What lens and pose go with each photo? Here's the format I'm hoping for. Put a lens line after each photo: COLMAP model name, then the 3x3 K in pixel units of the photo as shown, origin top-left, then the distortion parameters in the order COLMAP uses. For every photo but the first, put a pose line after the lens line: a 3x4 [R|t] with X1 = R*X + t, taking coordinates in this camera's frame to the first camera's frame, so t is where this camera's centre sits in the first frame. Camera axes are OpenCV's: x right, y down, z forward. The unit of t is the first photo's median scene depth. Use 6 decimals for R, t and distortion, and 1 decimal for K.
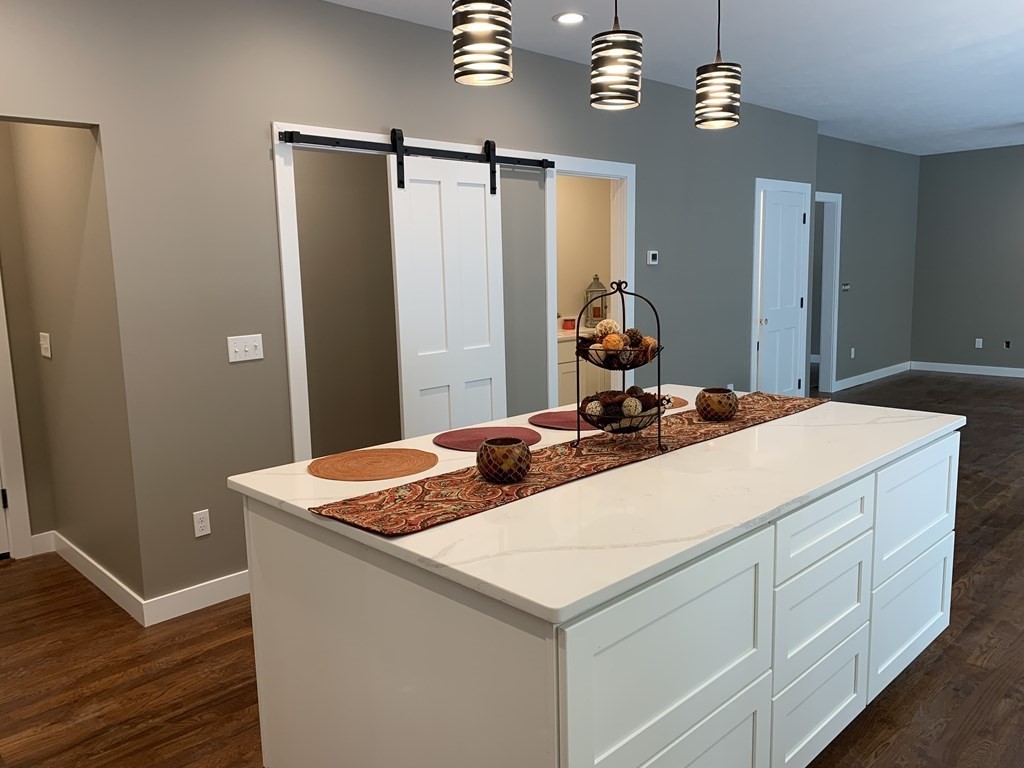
lens RADIAL K [[769.4, 0, 512.0], [0, 769.4, 384.0], [0, 0, 1]] dist [0.104884, -0.183757]
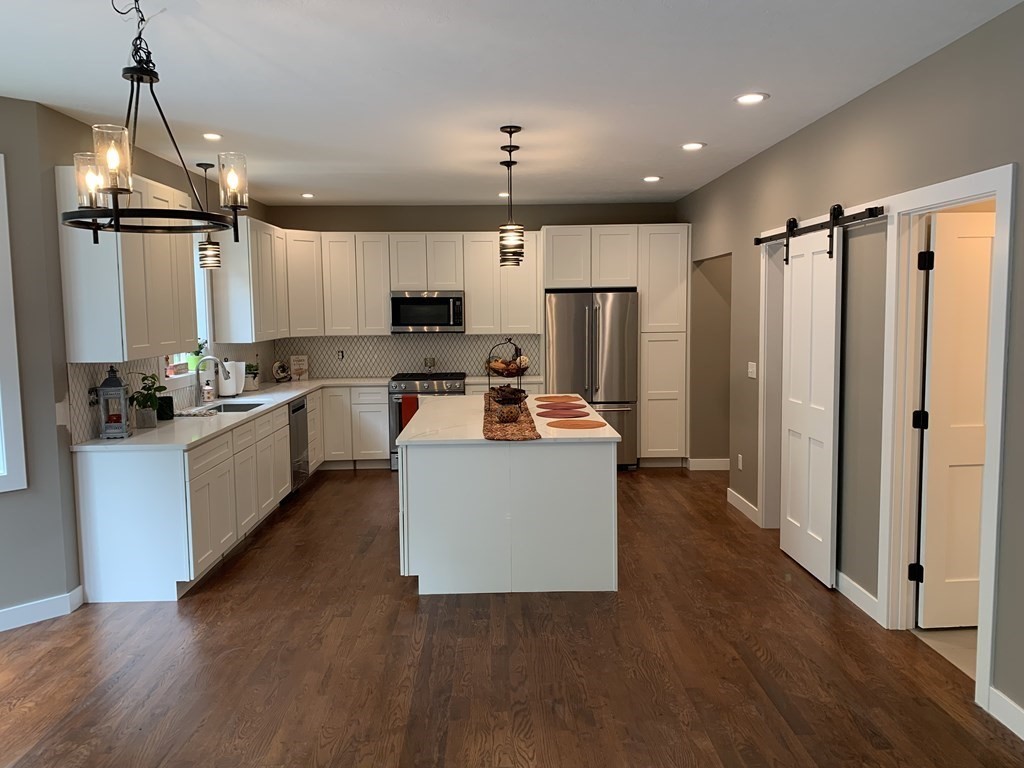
lens RADIAL K [[778.1, 0, 505.7], [0, 778.1, 380.7], [0, 0, 1]] dist [0.059463, -0.065465]
pose [[-0.690494, 0.101572, -0.716171, 1.058657], [-0.078313, 0.973775, 0.213612, -0.292909], [0.719086, 0.203583, -0.664431, 1.489197]]
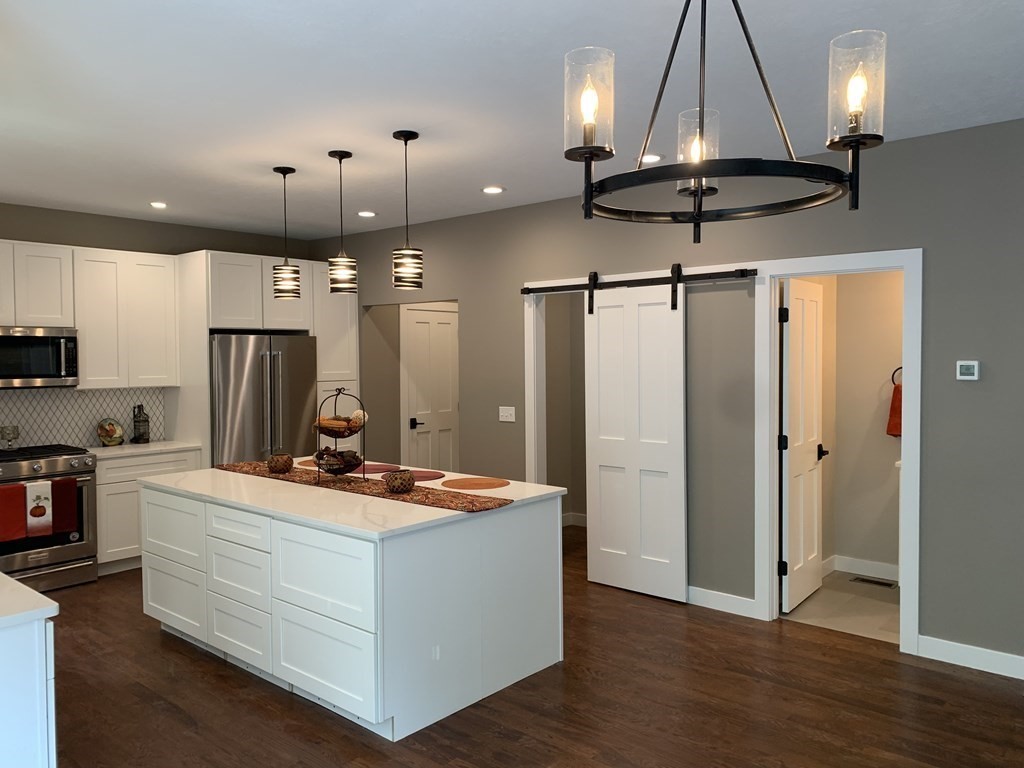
lens RADIAL K [[782.2, 0, 512.0], [0, 782.2, 384.0], [0, 0, 1]] dist [0.040697, -0.059131]
pose [[0.070312, 0.065976, -0.995341, 1.169420], [-0.144719, 0.987928, 0.055262, -0.178637], [0.986971, 0.140159, 0.079011, 0.737336]]
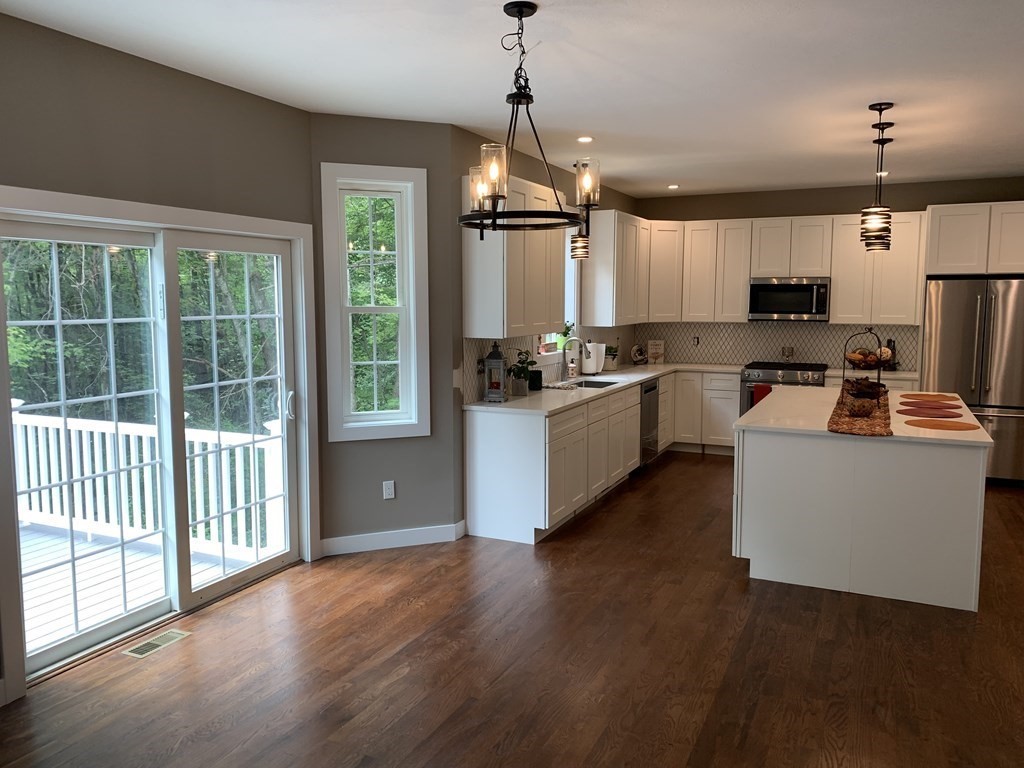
lens RADIAL K [[769.4, 0, 512.0], [0, 769.4, 384.0], [0, 0, 1]] dist [0.104884, -0.183757]
pose [[-0.939535, 0.062980, -0.336612, 1.062195], [-0.027634, 0.965795, 0.257832, -0.300080], [0.341336, 0.251544, -0.905657, 1.555632]]
